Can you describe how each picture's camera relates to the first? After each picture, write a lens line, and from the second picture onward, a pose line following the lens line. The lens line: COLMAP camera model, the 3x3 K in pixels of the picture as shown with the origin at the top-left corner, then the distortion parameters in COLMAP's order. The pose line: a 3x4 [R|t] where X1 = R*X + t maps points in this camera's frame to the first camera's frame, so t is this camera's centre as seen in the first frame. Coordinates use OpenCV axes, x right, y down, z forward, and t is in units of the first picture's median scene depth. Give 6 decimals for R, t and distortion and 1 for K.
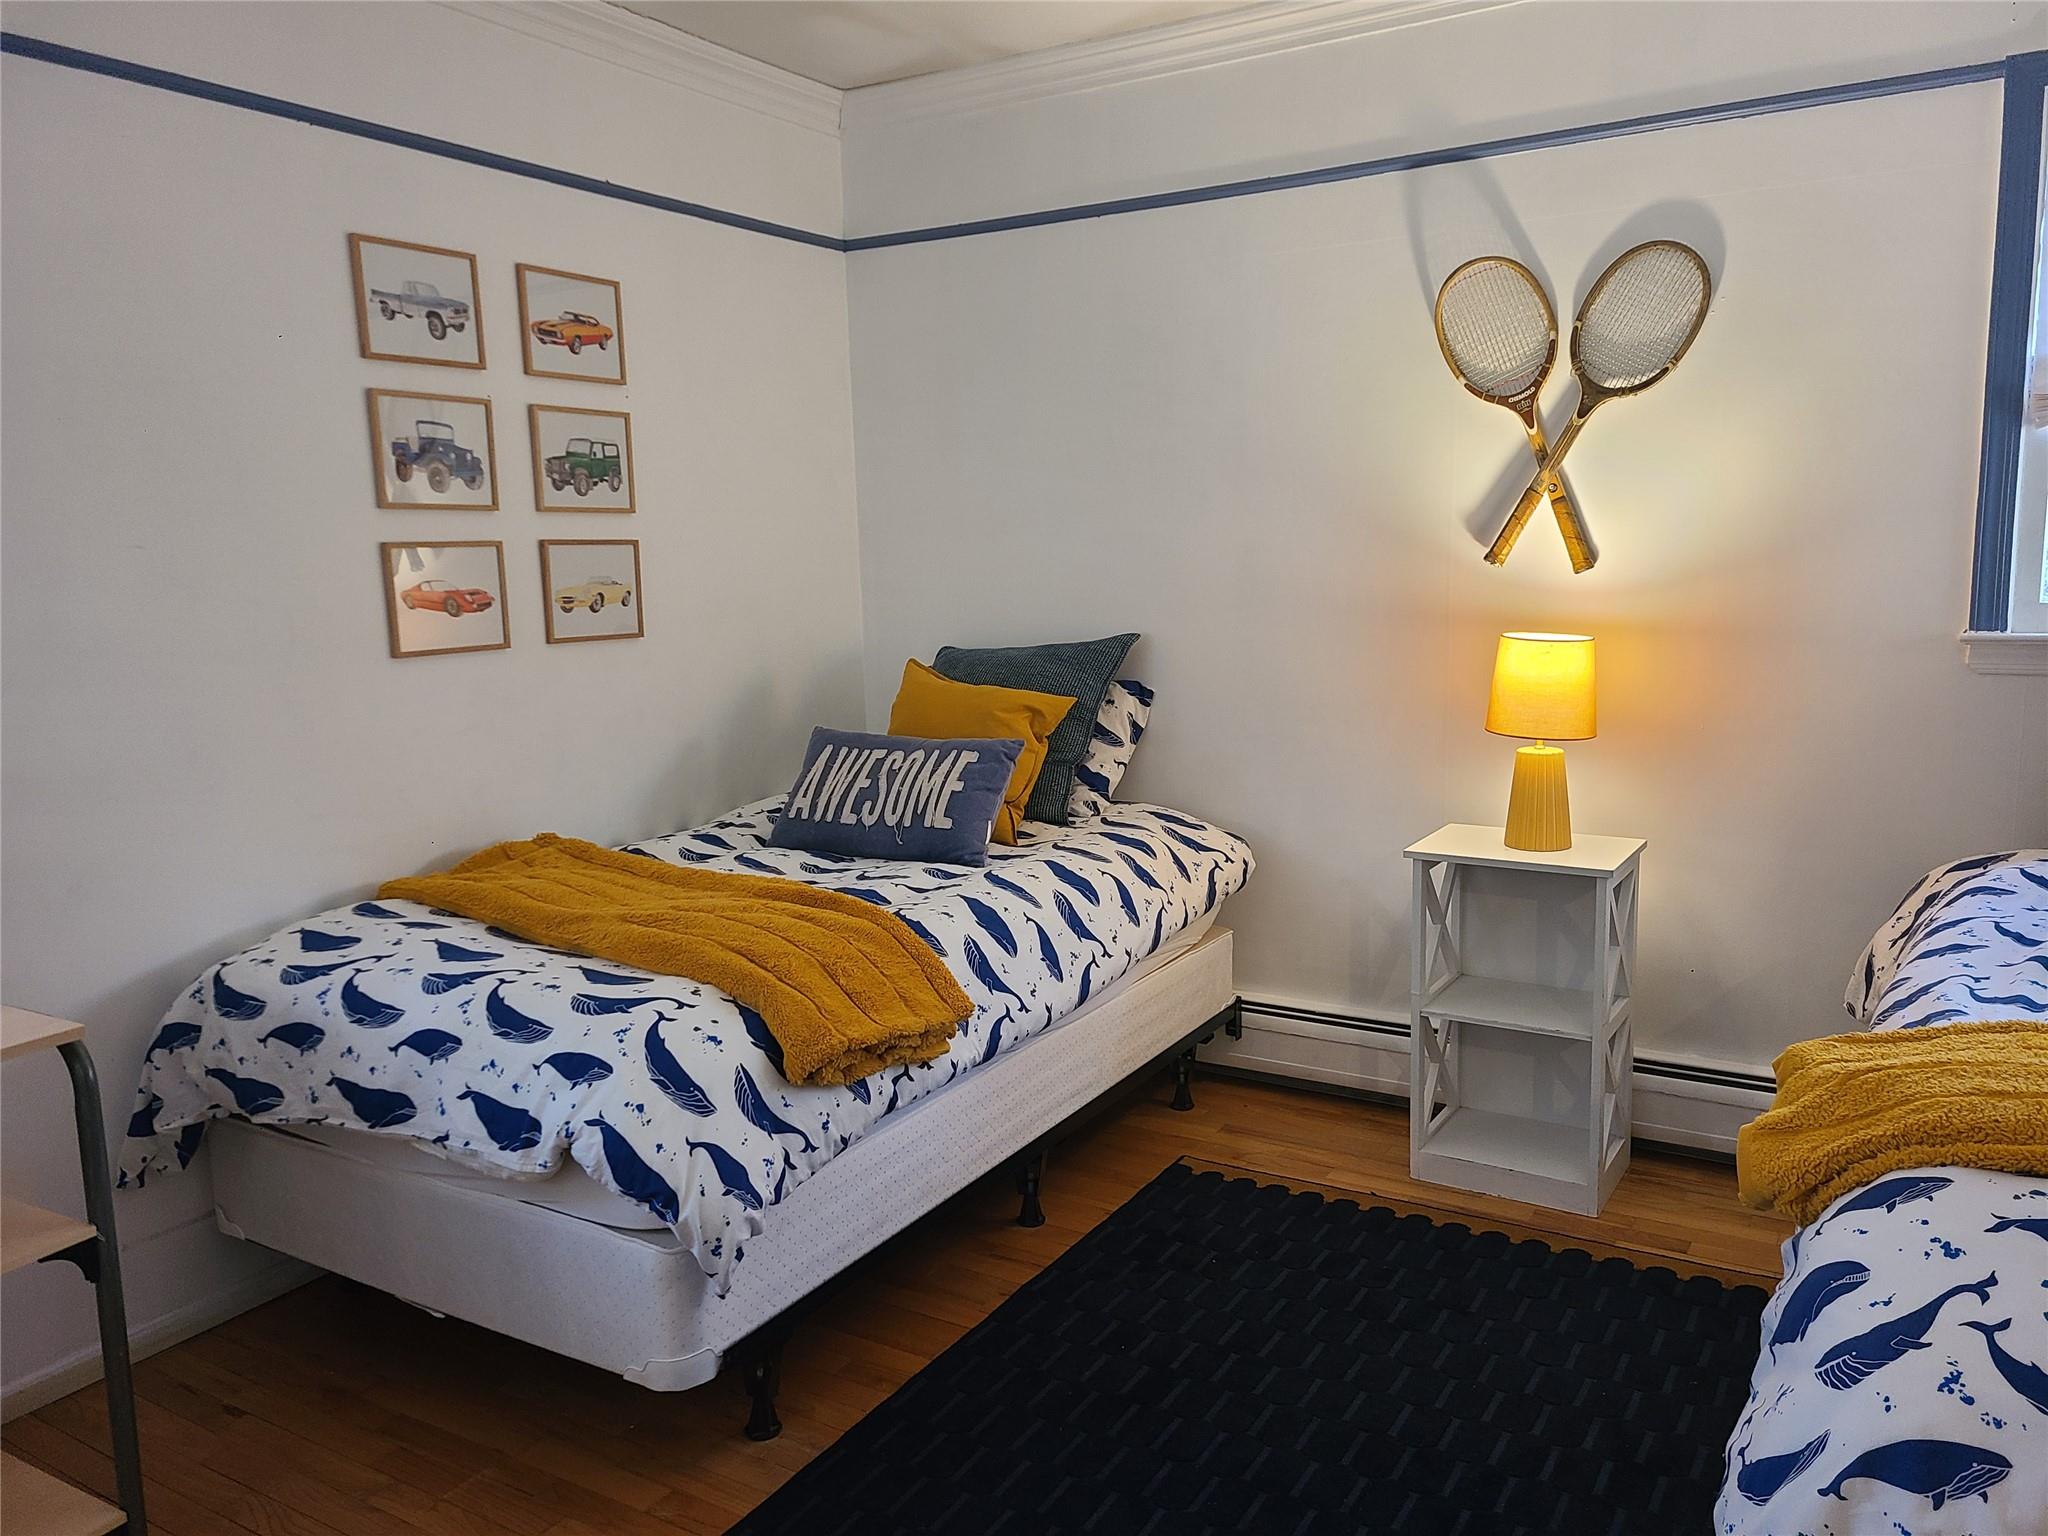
lens RADIAL K [[1526.0, 0, 1036.7], [0, 1526.0, 766.6], [0, 0, 1]] dist [0.063622, -0.060070]
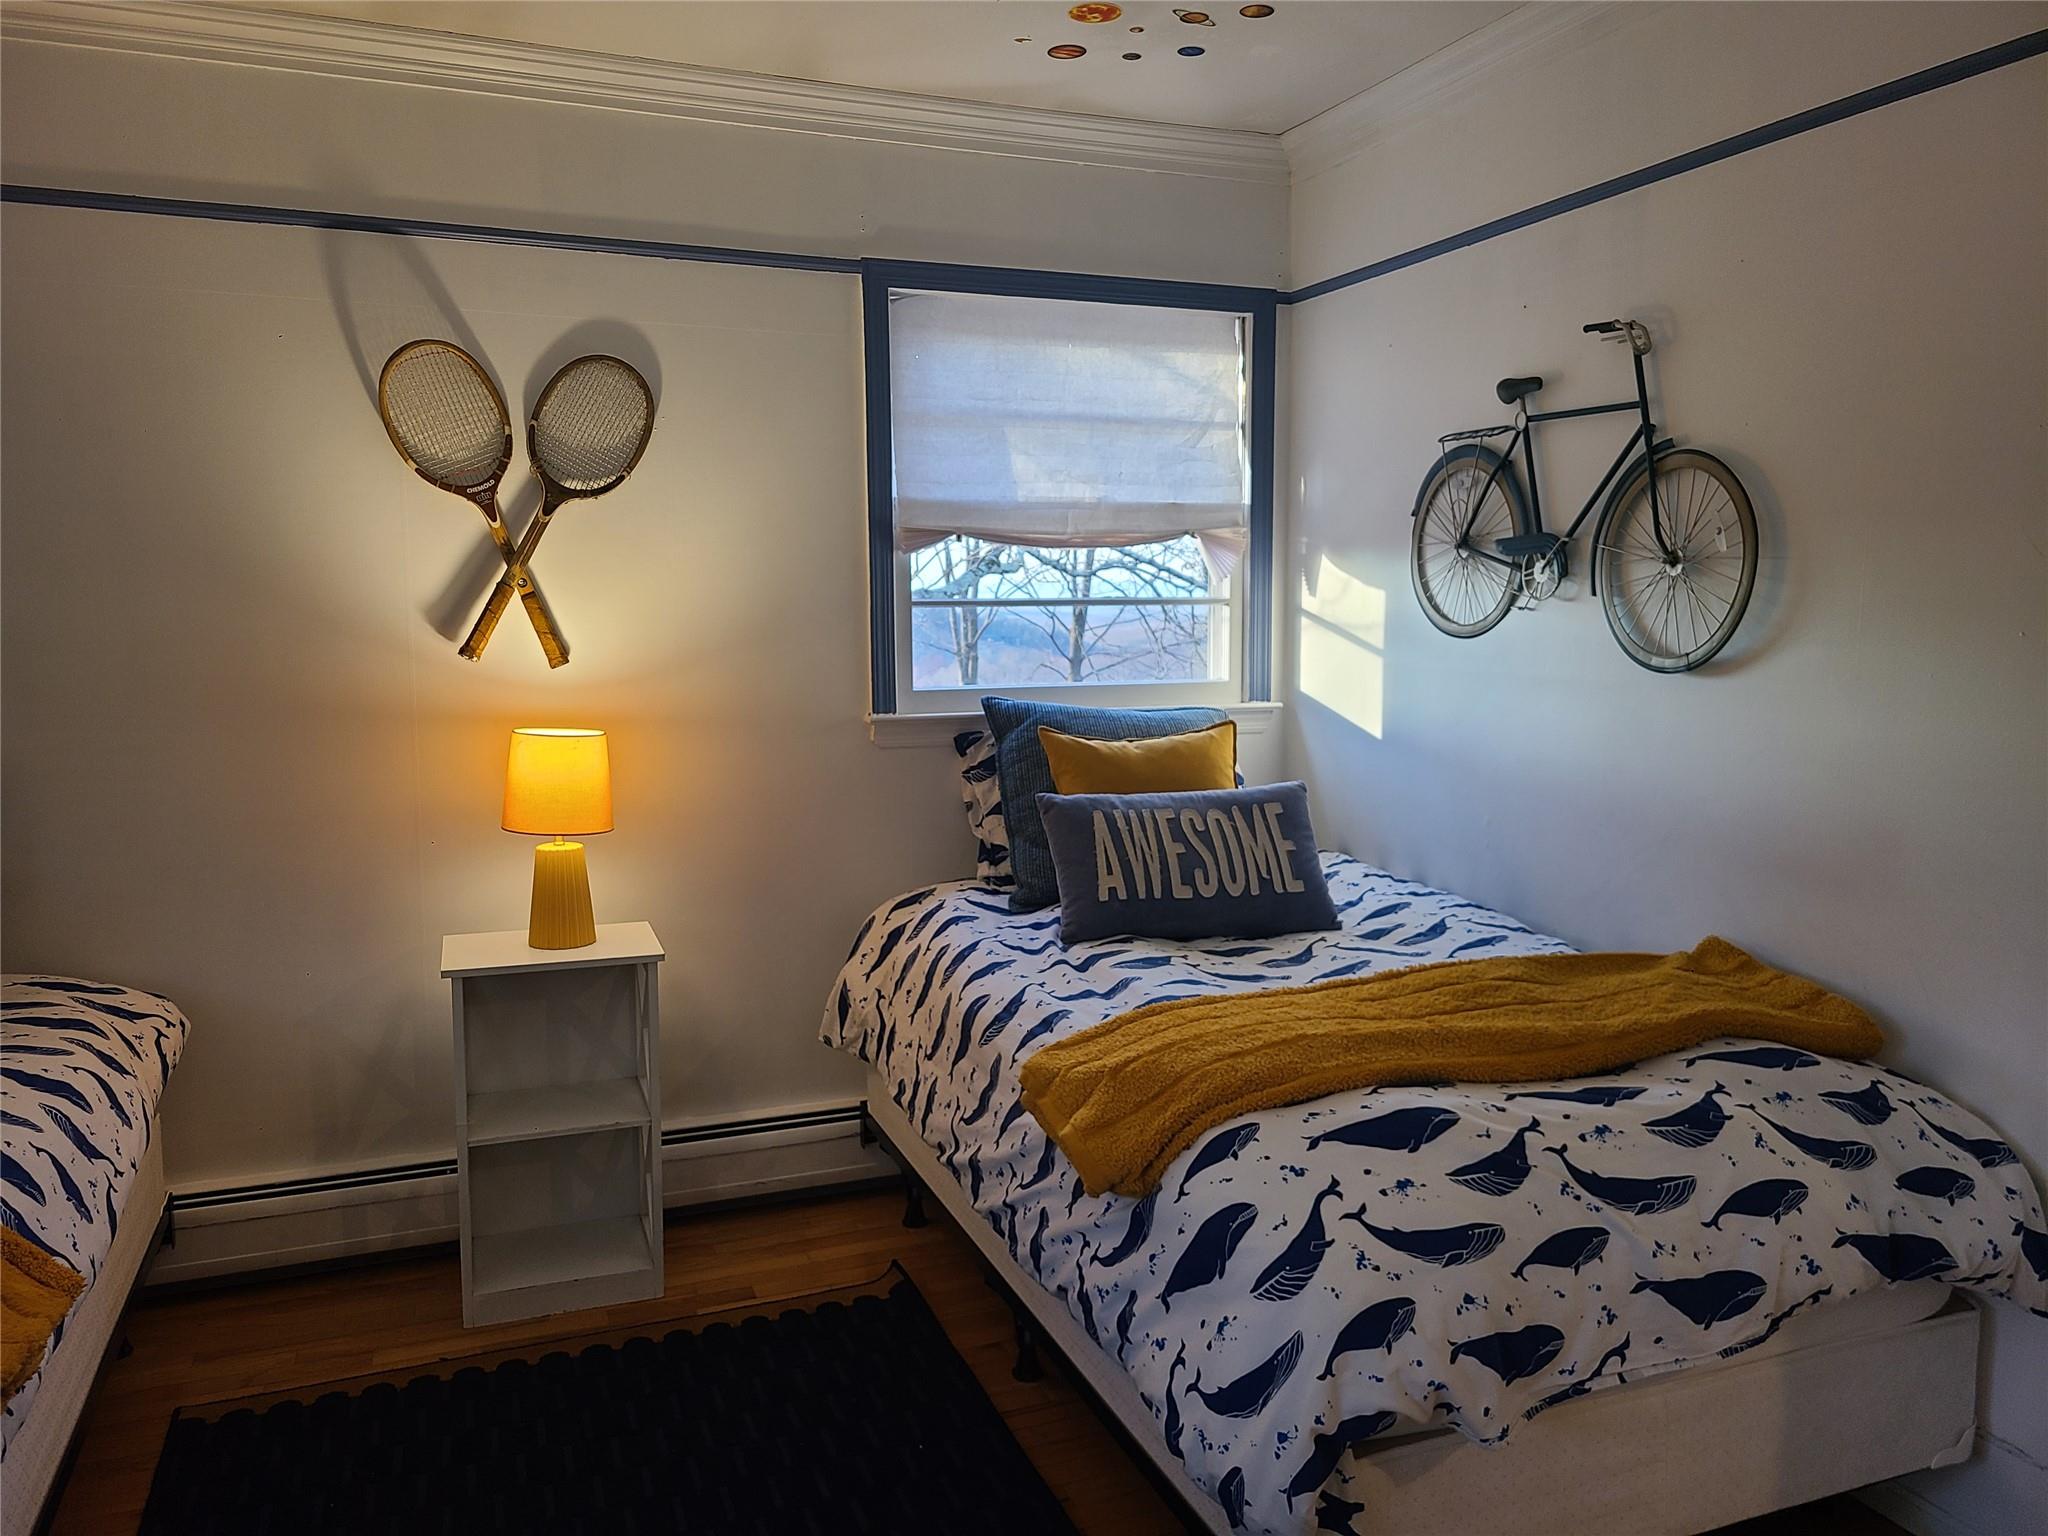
lens RADIAL K [[1526.0, 0, 1036.7], [0, 1526.0, 766.6], [0, 0, 1]] dist [0.063622, -0.060070]
pose [[0.604033, -0.060414, 0.794666, -0.264531], [0.103584, 0.994616, -0.003120, -0.026542], [-0.790199, 0.084199, 0.607039, 0.149378]]
